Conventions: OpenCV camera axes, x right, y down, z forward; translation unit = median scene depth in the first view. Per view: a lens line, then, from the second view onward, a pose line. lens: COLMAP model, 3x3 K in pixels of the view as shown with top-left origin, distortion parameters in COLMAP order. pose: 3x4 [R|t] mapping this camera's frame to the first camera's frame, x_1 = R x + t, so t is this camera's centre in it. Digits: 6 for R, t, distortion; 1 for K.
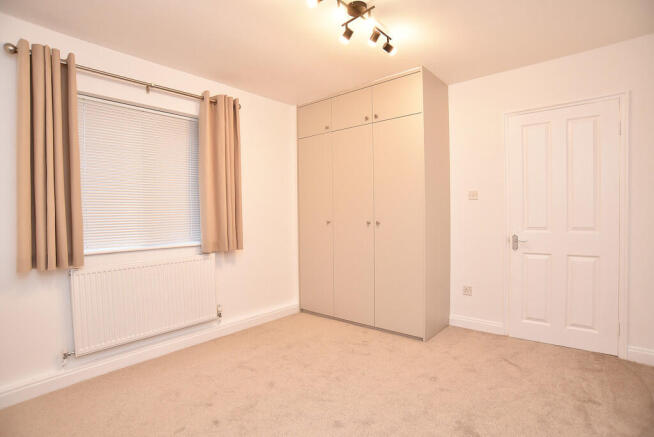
lens RADIAL K [[347.1, 0, 327.2], [0, 347.1, 215.3], [0, 0, 1]] dist [-0.002413, -0.000047]
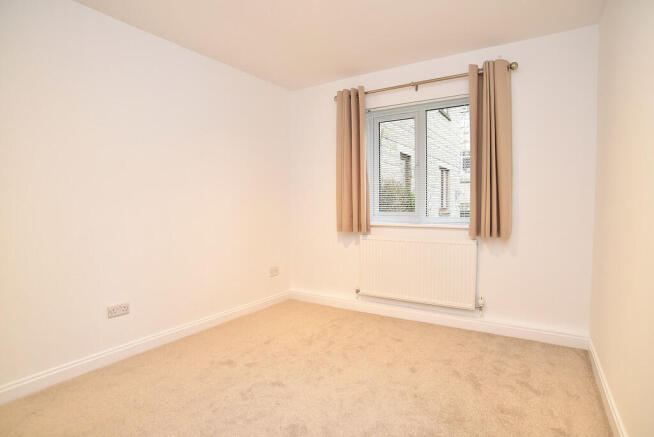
lens RADIAL K [[347.1, 0, 327.2], [0, 347.1, 215.3], [0, 0, 1]] dist [-0.002413, -0.000047]
pose [[0.161095, 0.042155, -0.986038, 0.437663], [-0.009609, 0.999107, 0.041144, 0.010235], [0.986892, 0.002847, 0.161356, 0.395775]]
